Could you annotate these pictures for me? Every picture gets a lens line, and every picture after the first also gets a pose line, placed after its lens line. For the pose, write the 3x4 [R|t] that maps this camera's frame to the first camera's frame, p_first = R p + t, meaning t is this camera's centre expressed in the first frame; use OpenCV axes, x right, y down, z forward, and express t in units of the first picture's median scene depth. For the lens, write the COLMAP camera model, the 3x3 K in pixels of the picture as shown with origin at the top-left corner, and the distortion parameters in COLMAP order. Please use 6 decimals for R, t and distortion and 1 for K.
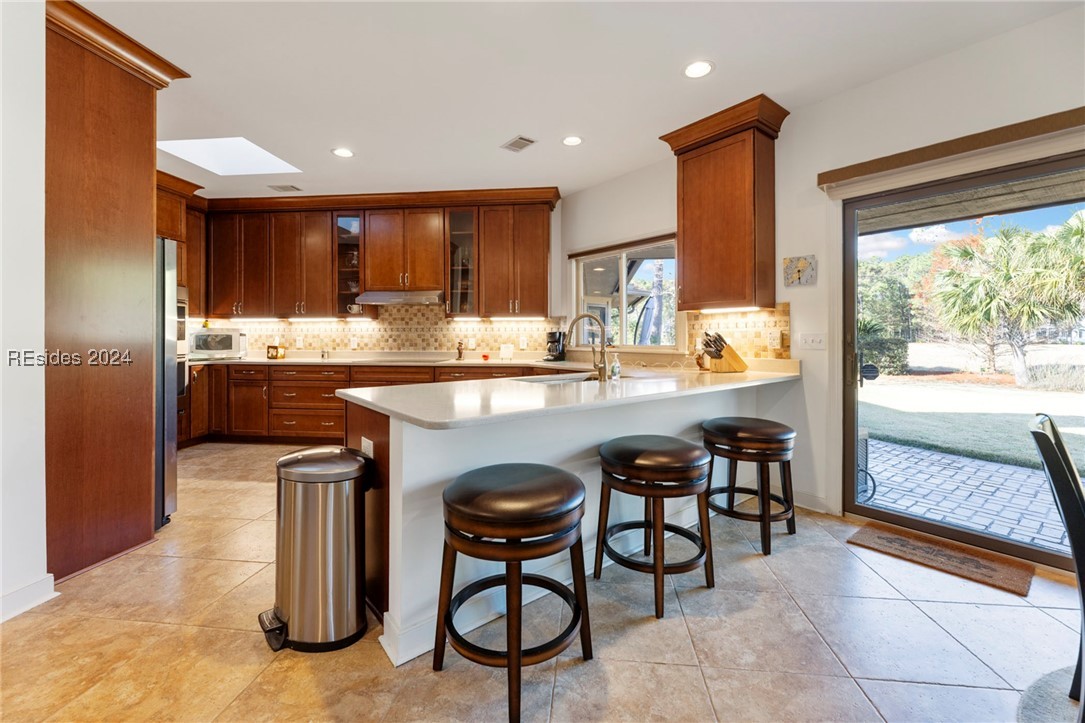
lens RADIAL K [[440.6, 0, 542.4], [0, 440.6, 341.2], [0, 0, 1]] dist [-0.000215, -0.000254]
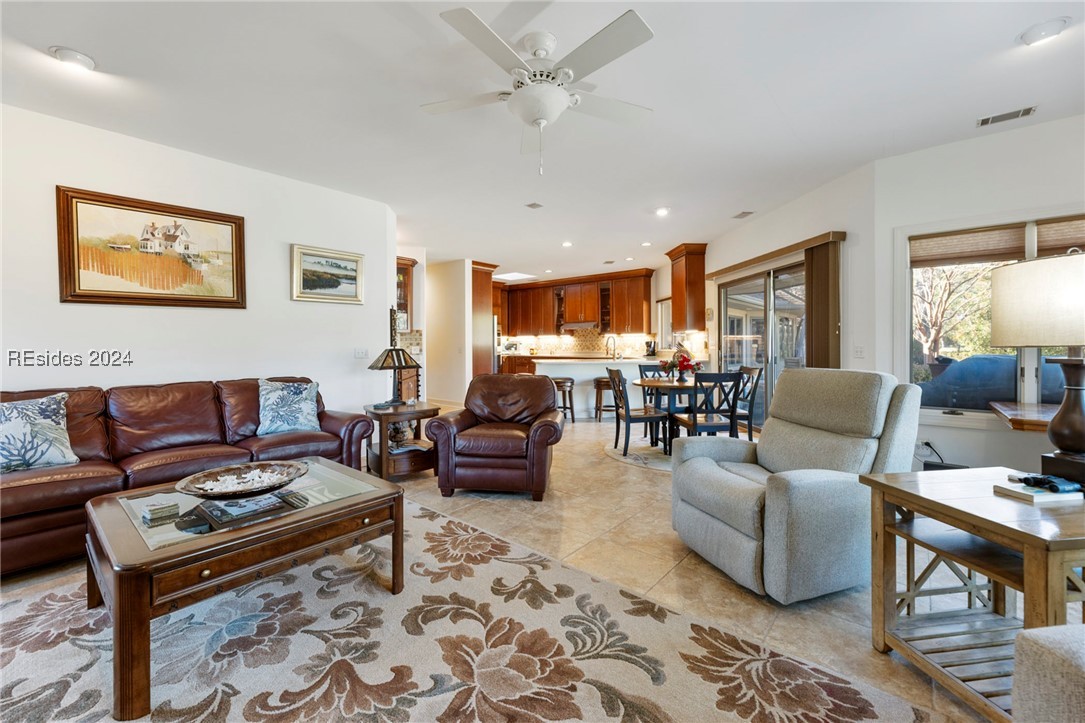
lens RADIAL K [[440.6, 0, 545.0], [0, 440.6, 354.0], [0, 0, 1]] dist [-0.000215, -0.000254]
pose [[0.829986, 0.007989, -0.557727, 0.706435], [0.000057, 0.999896, 0.014409, 0.006639], [0.557785, -0.011991, 0.829899, -0.831773]]
